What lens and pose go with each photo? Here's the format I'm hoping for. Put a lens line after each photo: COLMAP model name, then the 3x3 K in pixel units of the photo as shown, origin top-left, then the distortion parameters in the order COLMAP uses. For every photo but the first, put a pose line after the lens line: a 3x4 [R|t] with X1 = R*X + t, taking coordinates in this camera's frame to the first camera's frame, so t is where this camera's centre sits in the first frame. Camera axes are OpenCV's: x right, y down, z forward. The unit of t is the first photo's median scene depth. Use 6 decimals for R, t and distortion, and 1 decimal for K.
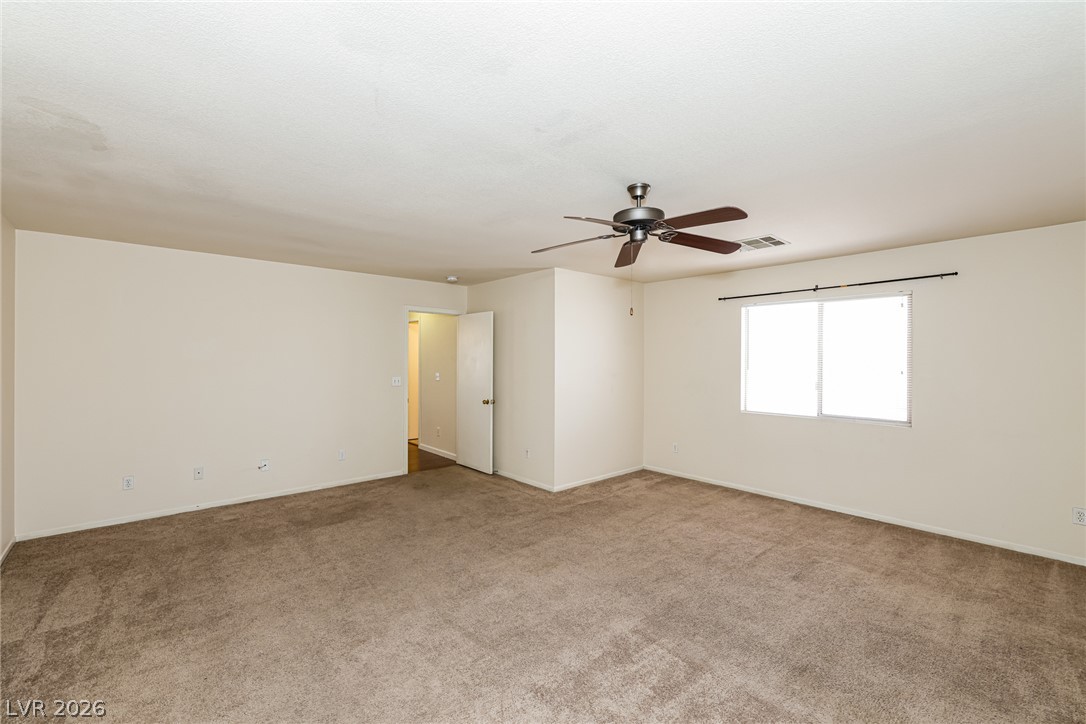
lens RADIAL K [[460.9, 0, 541.7], [0, 460.9, 356.9], [0, 0, 1]] dist [-0.001146, -0.000412]
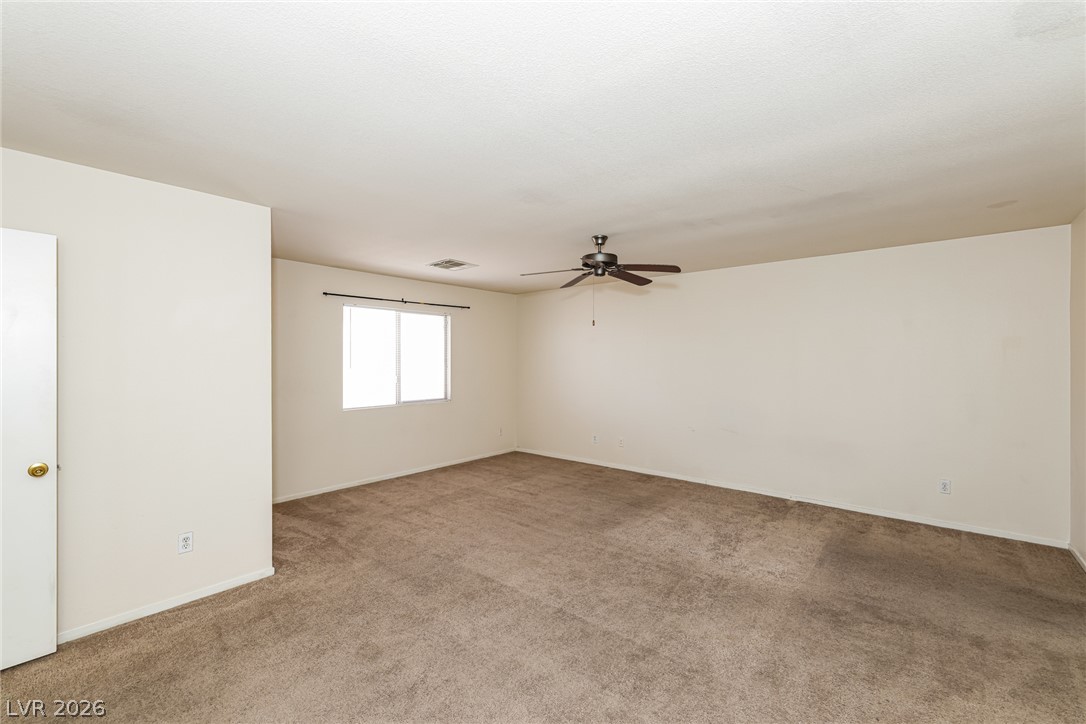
lens RADIAL K [[460.9, 0, 541.7], [0, 460.9, 356.9], [0, 0, 1]] dist [-0.001146, -0.000412]
pose [[-0.148376, 0.002422, 0.988928, -0.733636], [-0.004676, 0.999984, -0.003151, 0.004874], [-0.988920, -0.005092, -0.148363, 0.858490]]
